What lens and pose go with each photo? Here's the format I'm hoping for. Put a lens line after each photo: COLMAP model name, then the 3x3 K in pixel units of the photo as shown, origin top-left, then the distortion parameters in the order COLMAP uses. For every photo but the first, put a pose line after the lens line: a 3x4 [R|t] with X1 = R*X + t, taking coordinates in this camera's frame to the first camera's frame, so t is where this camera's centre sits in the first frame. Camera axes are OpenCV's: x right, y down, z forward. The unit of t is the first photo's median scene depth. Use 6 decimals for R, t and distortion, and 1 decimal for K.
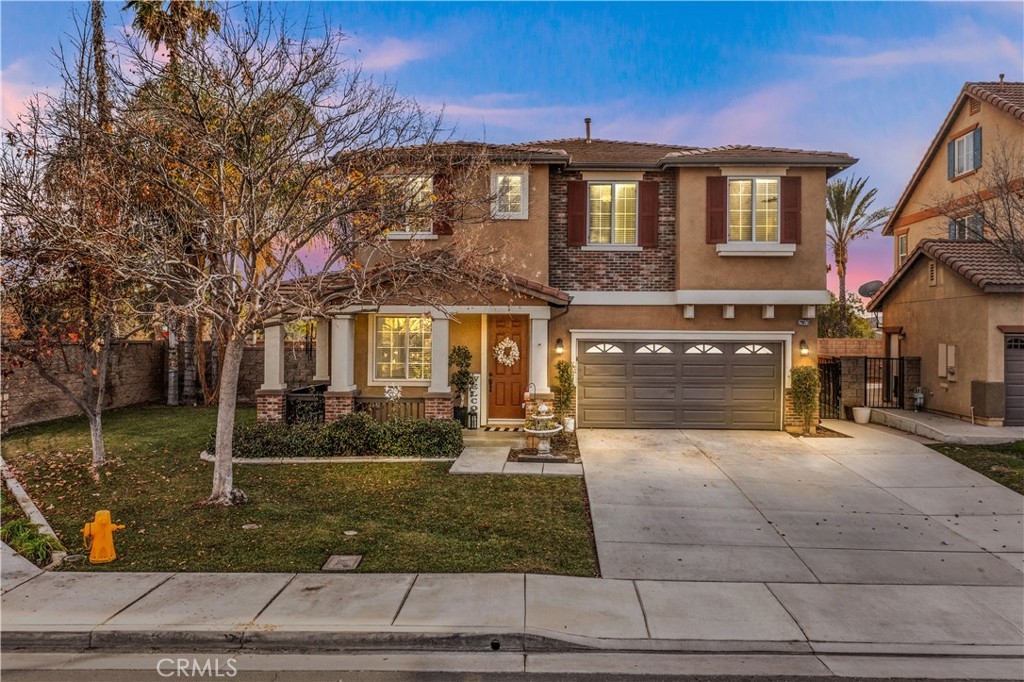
lens RADIAL K [[822.8, 0, 520.0], [0, 822.8, 333.4], [0, 0, 1]] dist [-0.021768, 0.006204]
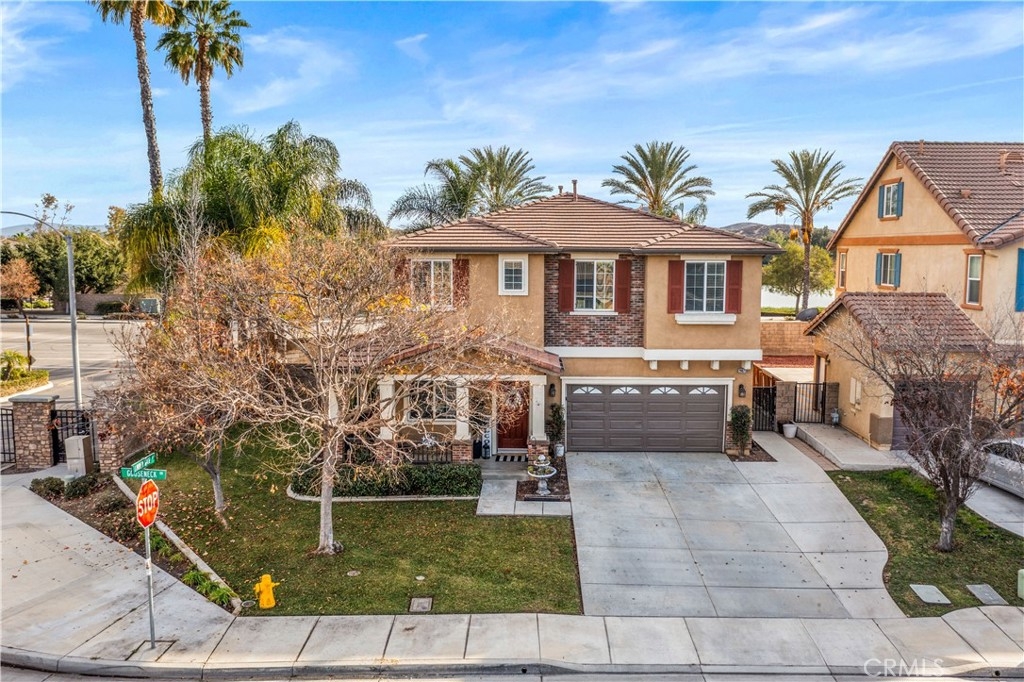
lens RADIAL K [[822.8, 0, 527.9], [0, 822.8, 346.7], [0, 0, 1]] dist [-0.021768, 0.006204]
pose [[0.999572, -0.005917, 0.028634, -0.033792], [0.002501, 0.993023, 0.117898, -0.257632], [-0.029132, -0.117776, 0.992613, -0.333170]]
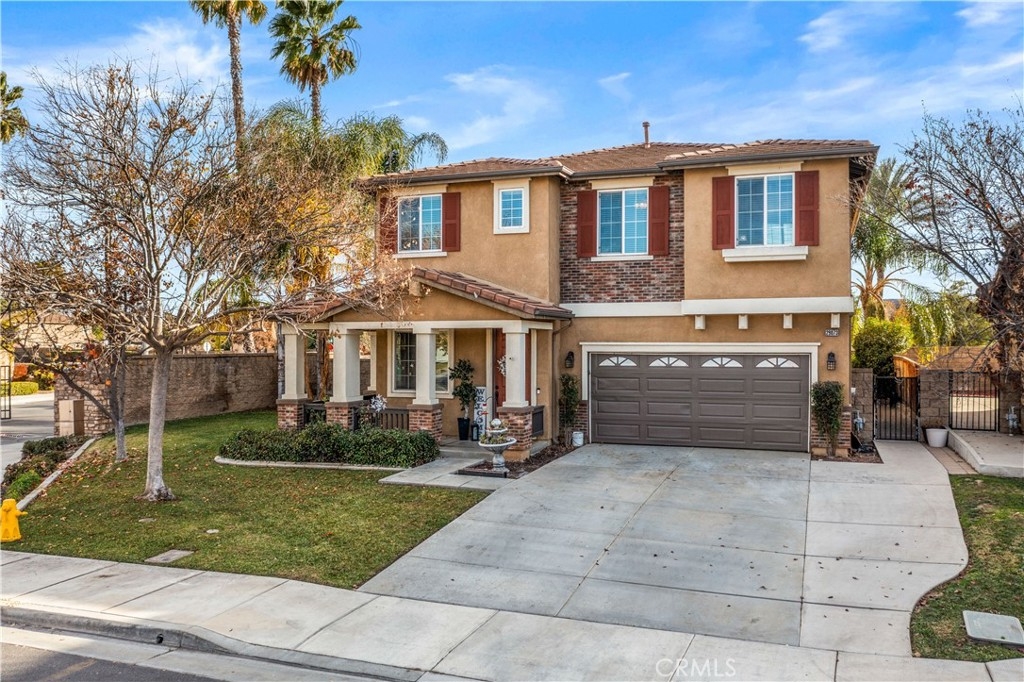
lens RADIAL K [[822.8, 0, 517.9], [0, 822.8, 344.4], [0, 0, 1]] dist [-0.021768, 0.006204]
pose [[0.950355, -0.005936, -0.311111, 0.377619], [0.007206, 0.999970, 0.002933, -0.007127], [0.311084, -0.005030, 0.950369, 0.054190]]
